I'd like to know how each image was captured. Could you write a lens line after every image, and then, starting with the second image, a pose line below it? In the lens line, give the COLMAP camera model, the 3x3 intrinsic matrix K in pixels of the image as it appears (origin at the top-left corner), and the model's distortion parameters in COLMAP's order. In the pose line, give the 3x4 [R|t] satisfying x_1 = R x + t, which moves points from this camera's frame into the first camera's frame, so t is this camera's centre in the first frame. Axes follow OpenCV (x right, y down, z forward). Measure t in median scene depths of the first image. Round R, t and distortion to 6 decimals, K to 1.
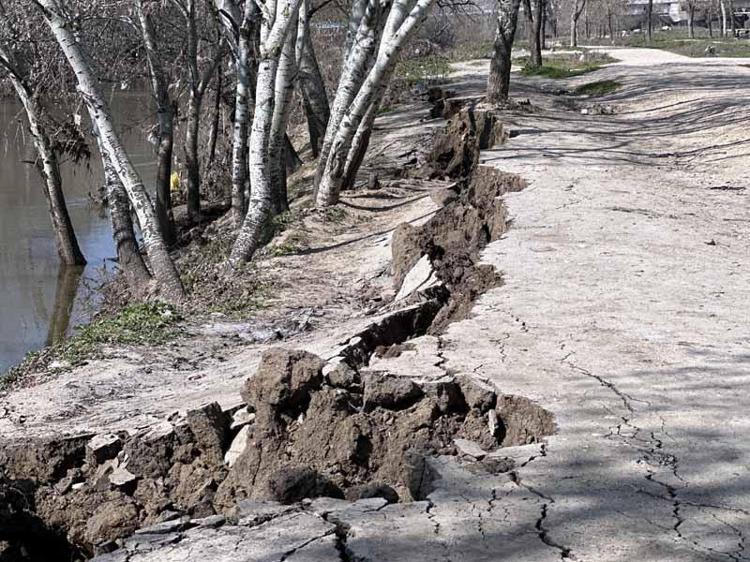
lens RADIAL K [[1688.4, 0, 375.5], [0, 1688.4, 281.1], [0, 0, 1]] dist [0.034492, 0.000000]
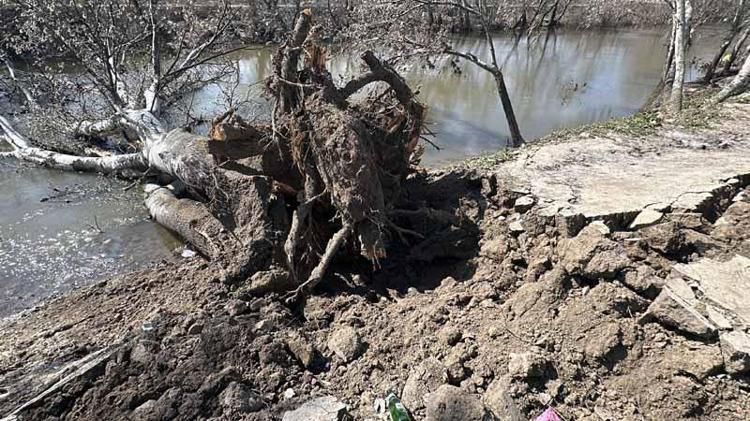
lens RADIAL K [[340.9, 0, 373.4], [0, 340.9, 212.3], [0, 0, 1]] dist [0.001199, -0.001942]
pose [[0.622053, 0.436250, -0.650181, -0.000820], [-0.135775, 0.877920, 0.459154, -0.061890], [0.771113, -0.197339, 0.605345, 0.644663]]
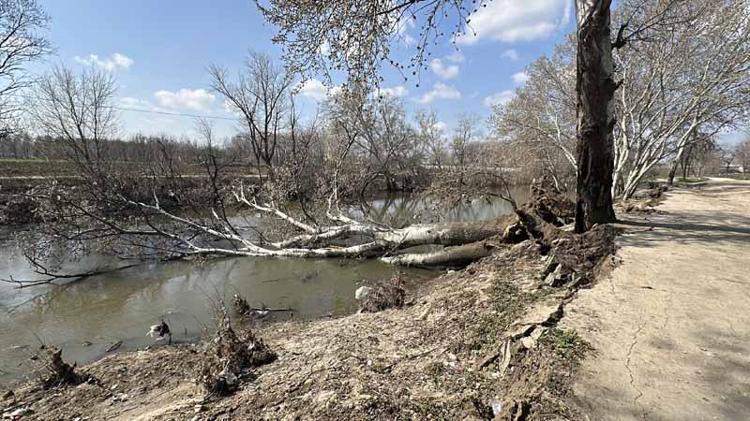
lens RADIAL K [[340.9, 0, 374.5], [0, 340.9, 212.7], [0, 0, 1]] dist [0.001199, -0.001942]
pose [[0.799508, 0.087452, -0.594255, -0.066787], [-0.102363, 0.994709, 0.008665, 0.238823], [0.591868, 0.053902, 0.804230, -1.257824]]
